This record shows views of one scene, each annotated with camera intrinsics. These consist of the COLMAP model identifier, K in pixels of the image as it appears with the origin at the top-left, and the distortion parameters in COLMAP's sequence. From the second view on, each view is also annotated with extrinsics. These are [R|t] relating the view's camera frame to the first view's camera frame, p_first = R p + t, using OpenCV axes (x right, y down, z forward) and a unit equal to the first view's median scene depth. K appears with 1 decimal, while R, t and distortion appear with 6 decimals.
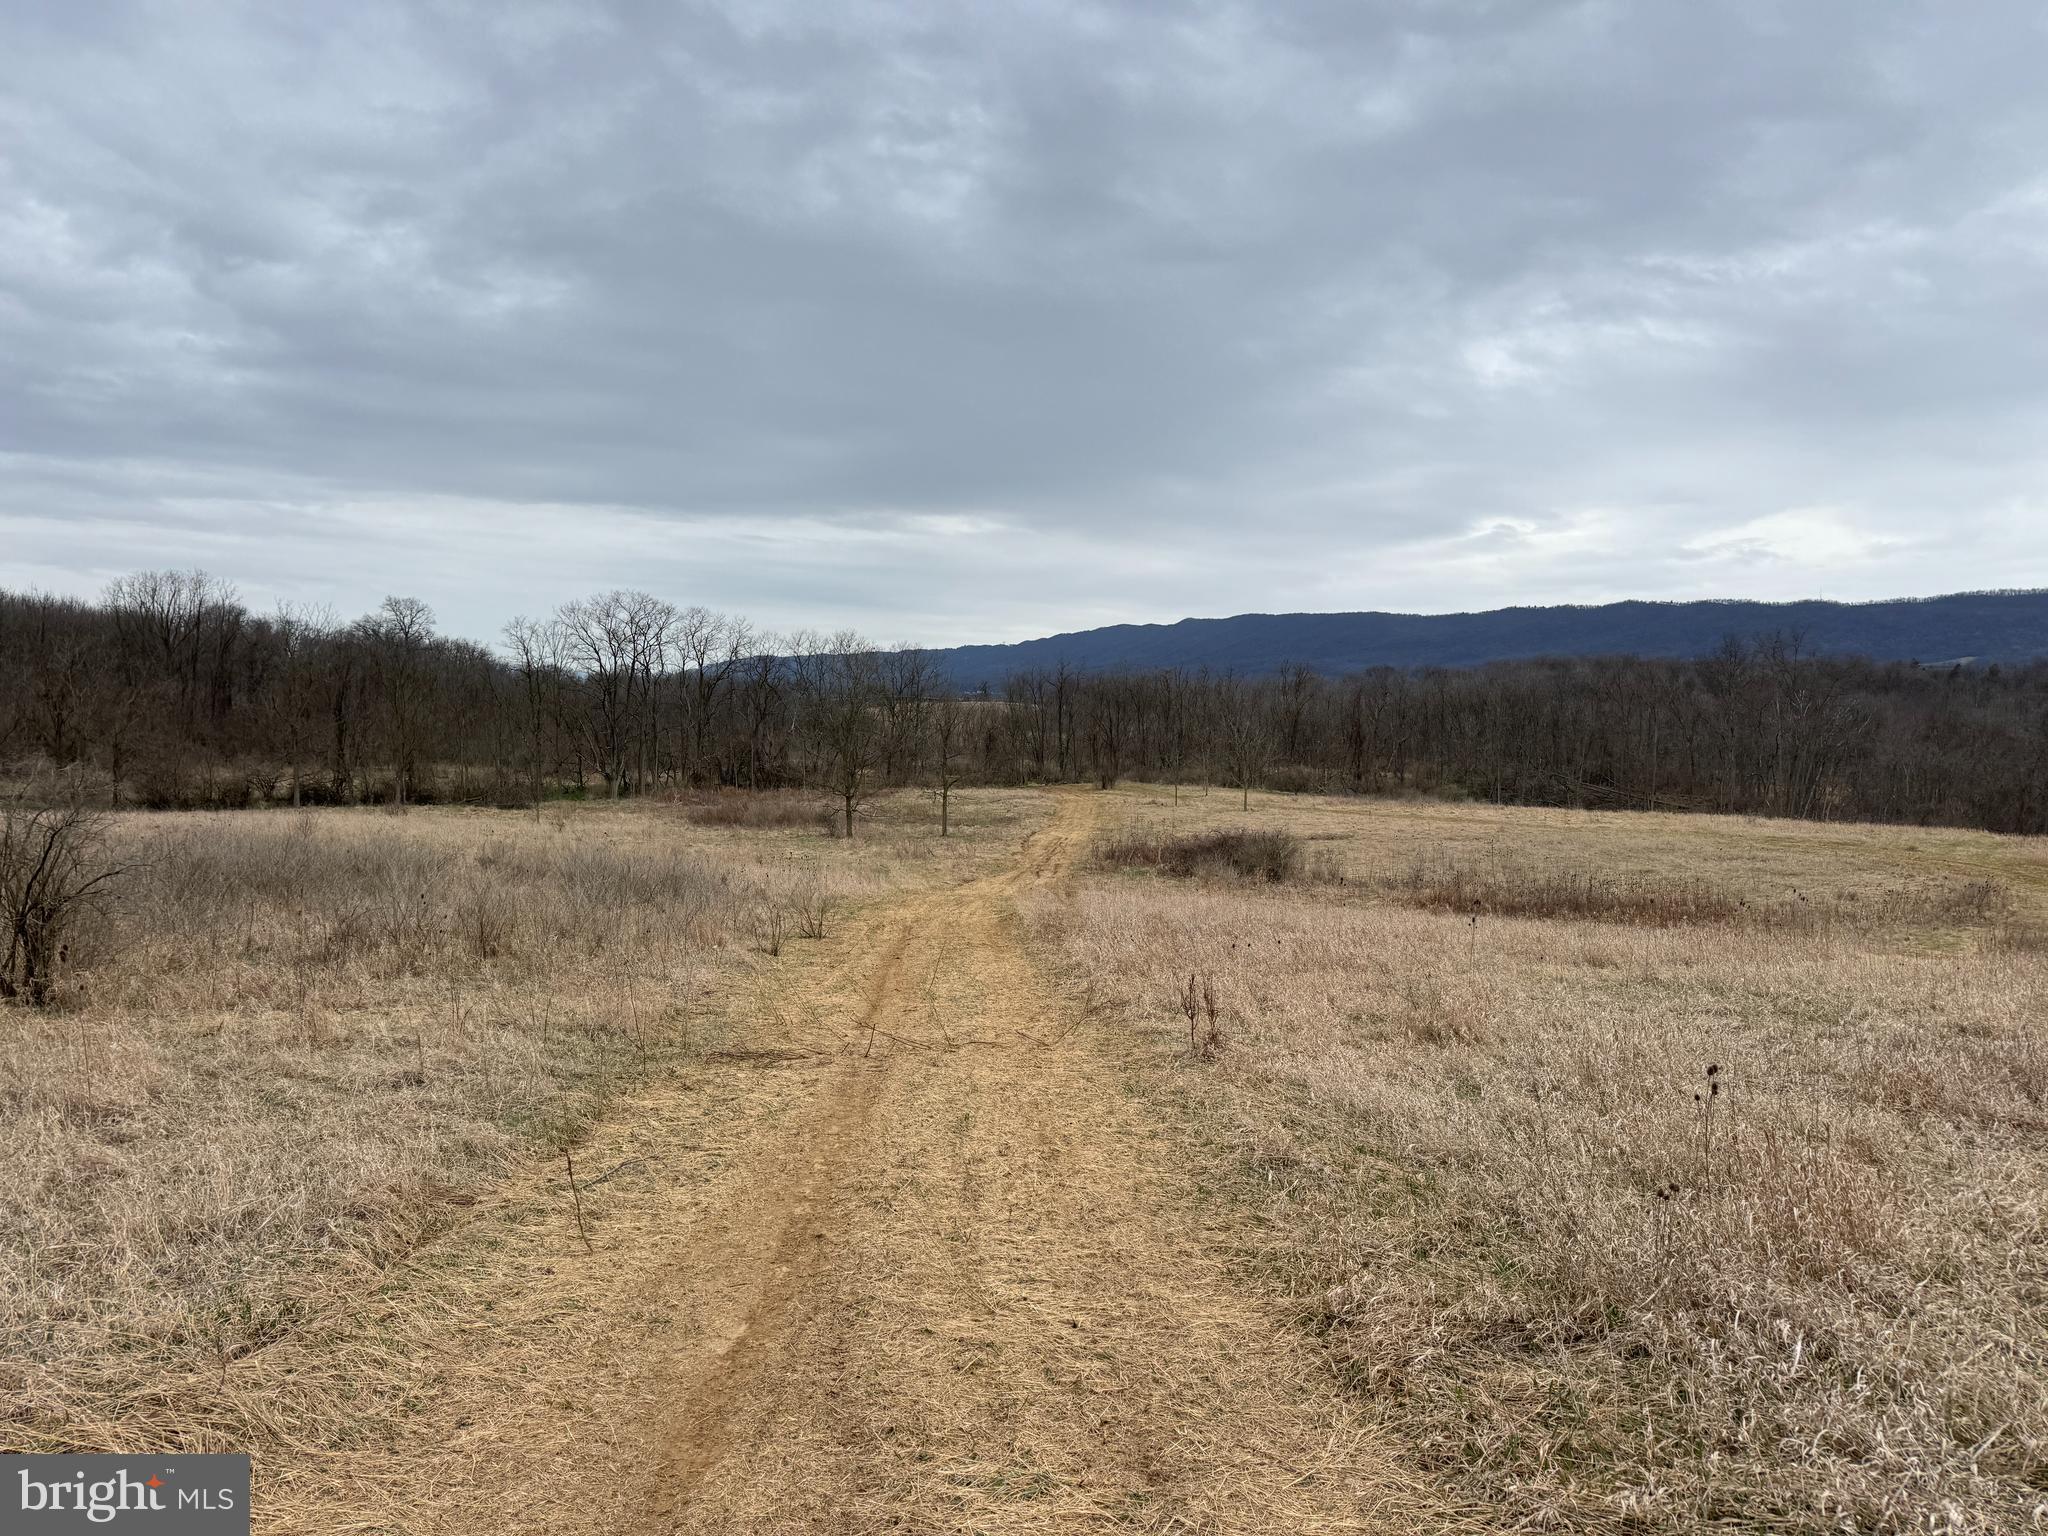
lens RADIAL K [[1410.0, 0, 1036.1], [0, 1410.0, 782.8], [0, 0, 1]] dist [0.012744, -0.023956]
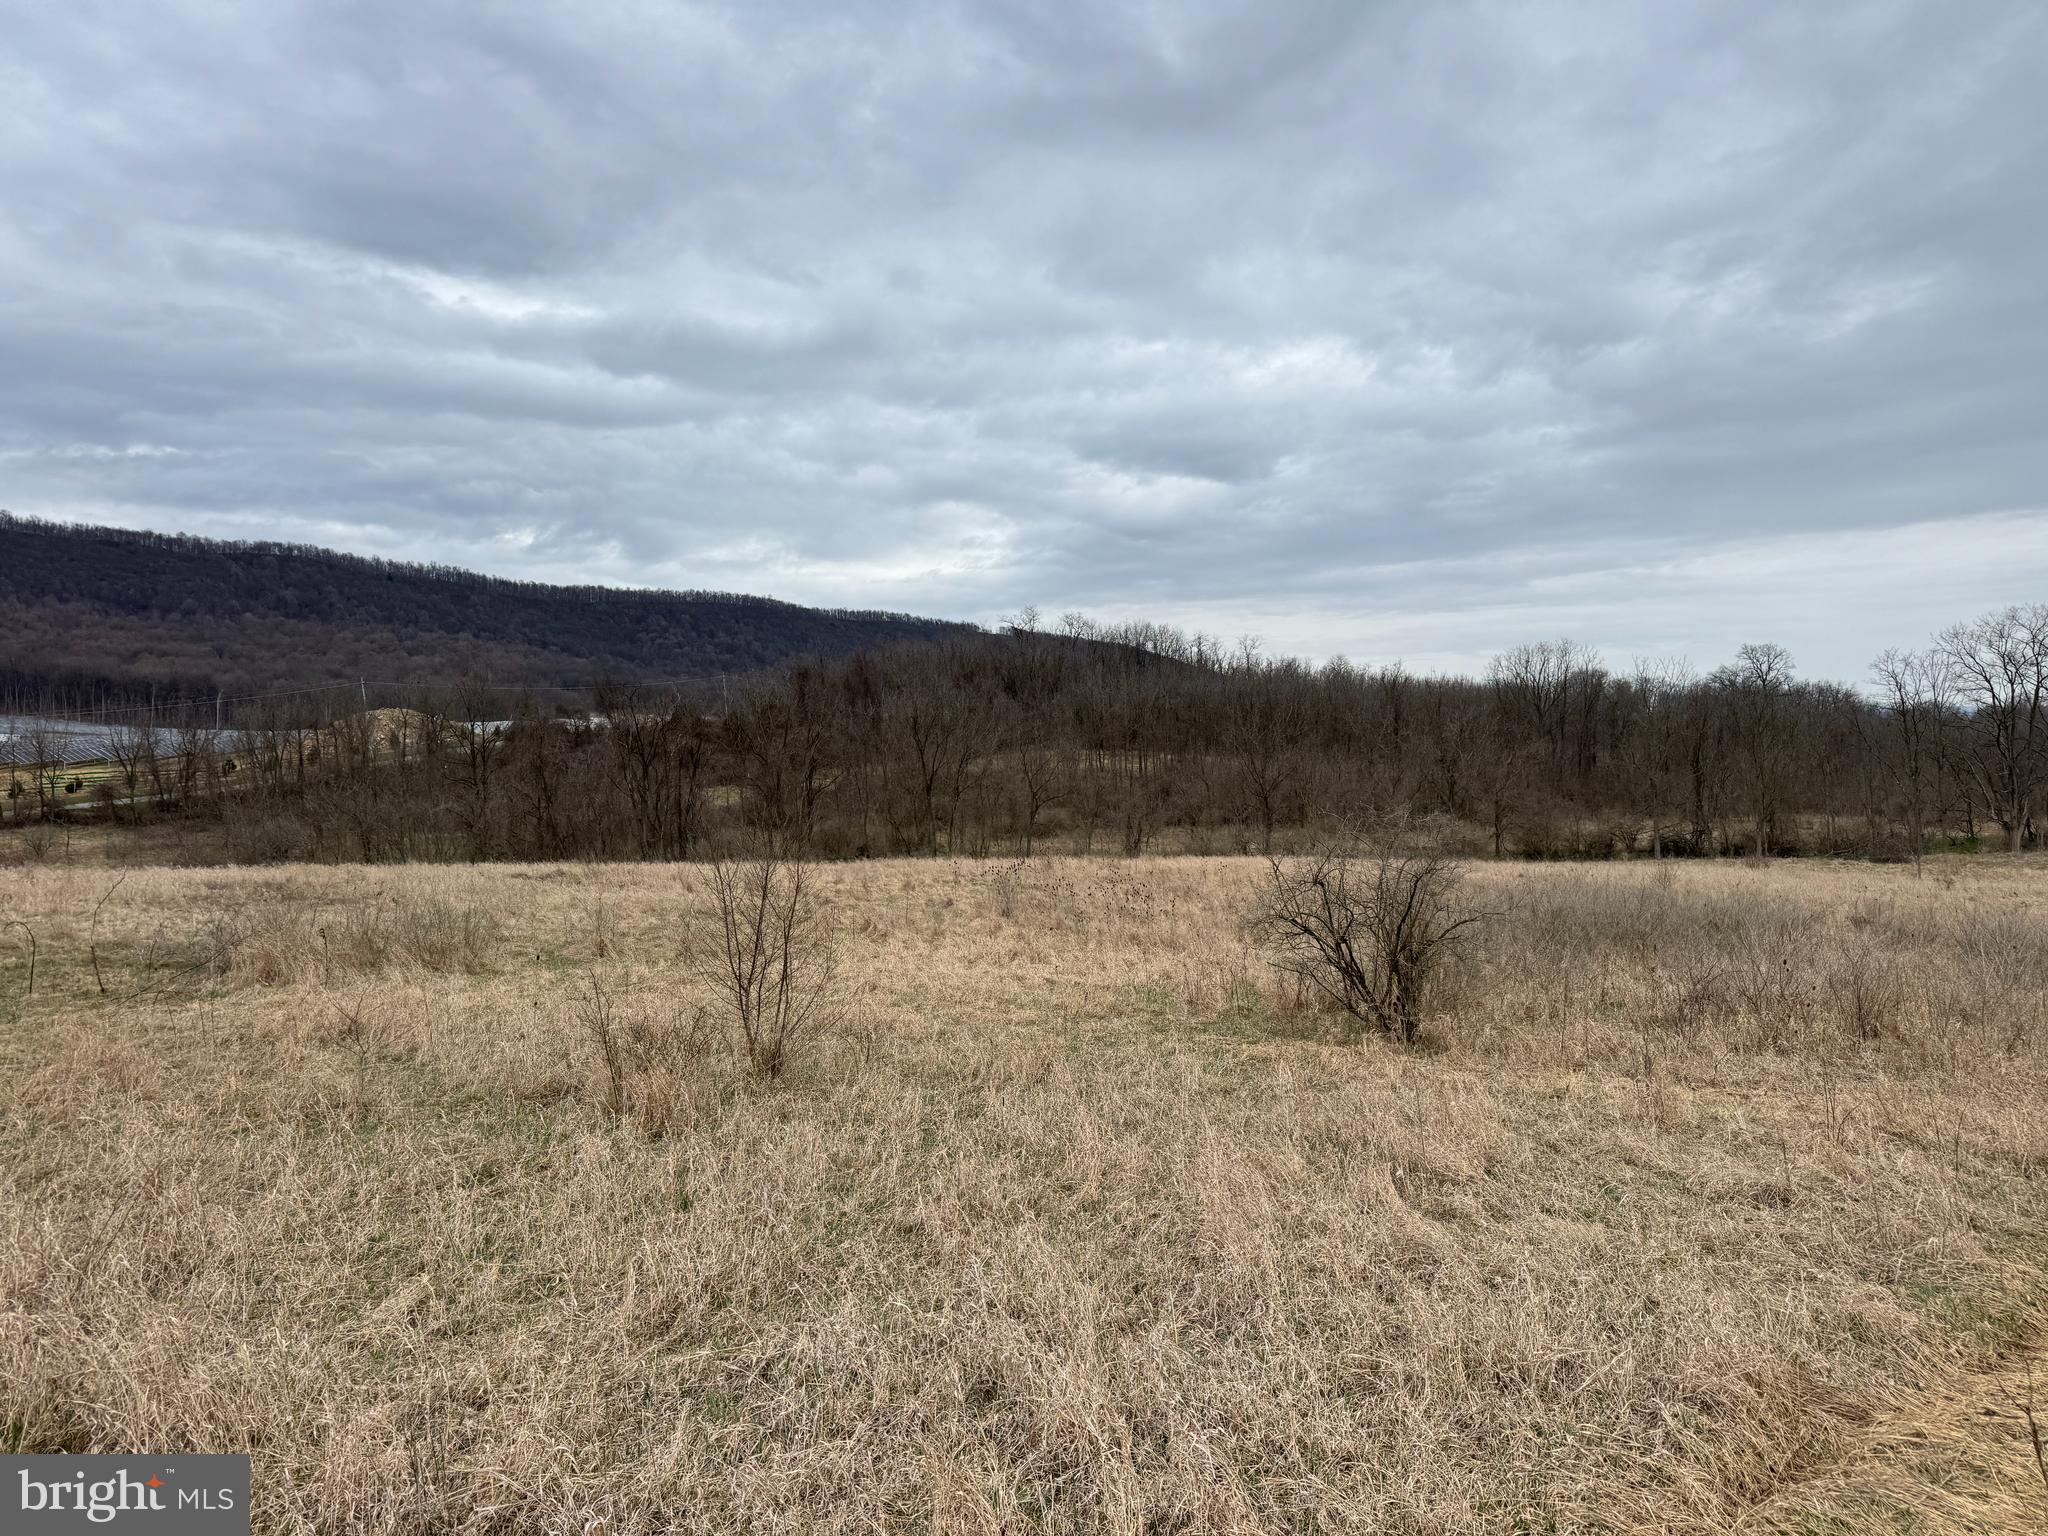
lens RADIAL K [[1410.0, 0, 1038.5], [0, 1410.0, 756.8], [0, 0, 1]] dist [0.012744, -0.023956]
pose [[0.624980, -0.049366, -0.779078, -0.004718], [0.006149, 0.998279, -0.058322, 0.000329], [0.780617, 0.031660, 0.624208, 0.011742]]
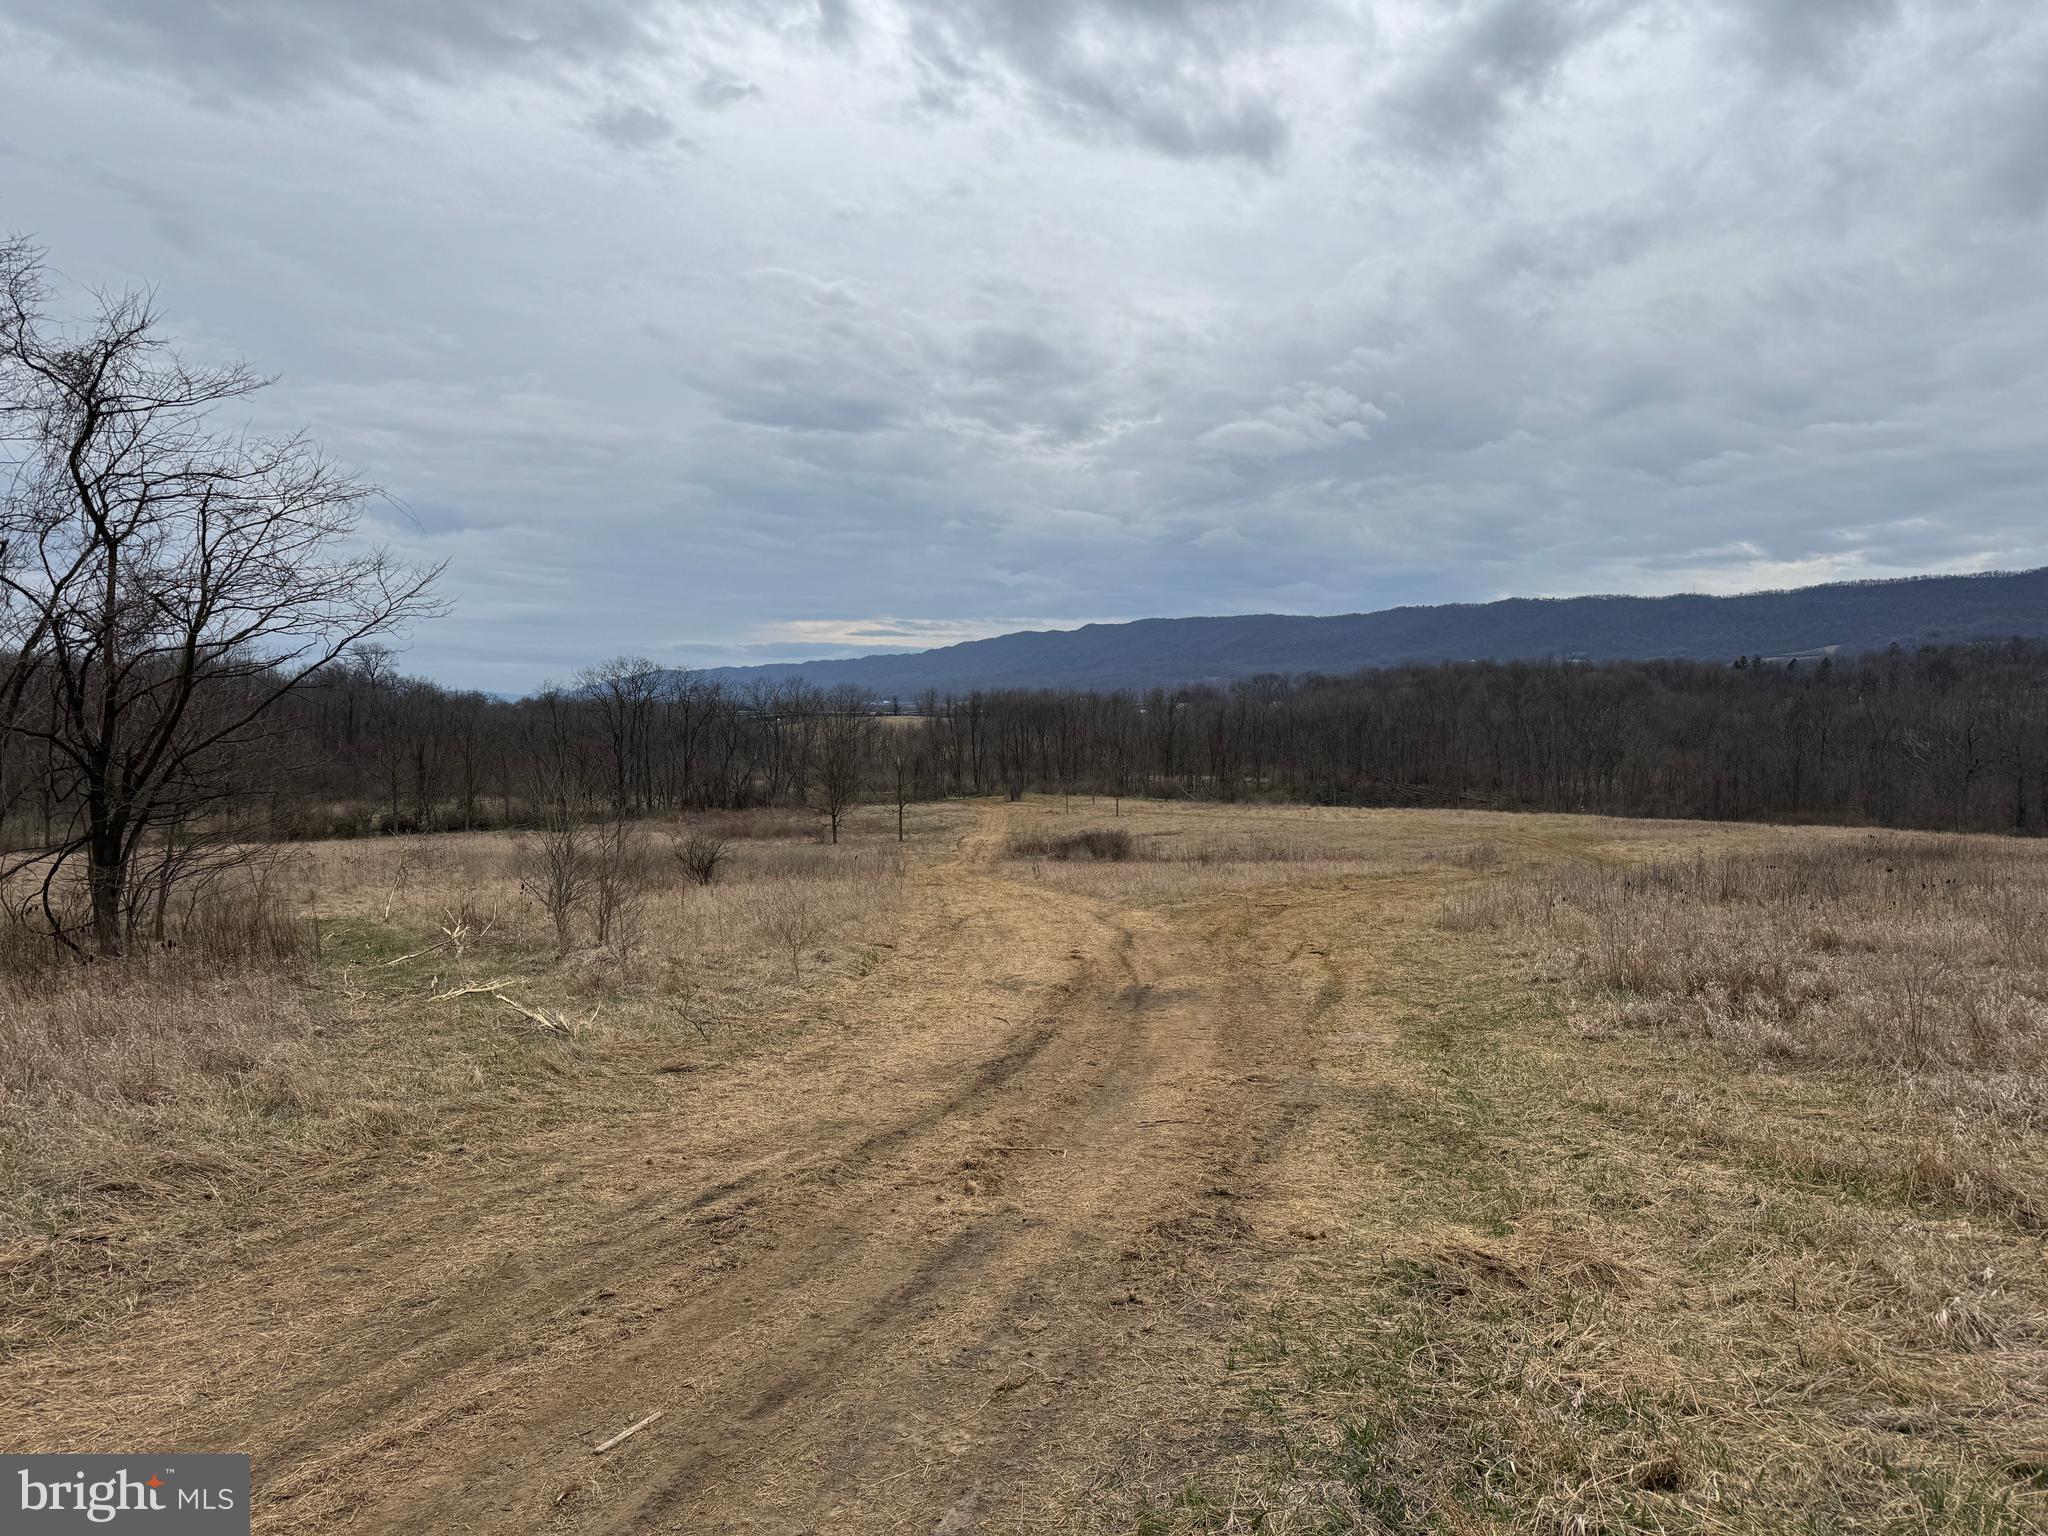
lens RADIAL K [[1410.0, 0, 1020.6], [0, 1410.0, 768.2], [0, 0, 1]] dist [0.012744, -0.023956]
pose [[0.998087, -0.027455, 0.055400, -0.015868], [0.028295, 0.999495, -0.014432, -0.007627], [-0.054975, 0.015972, 0.998360, -0.290728]]
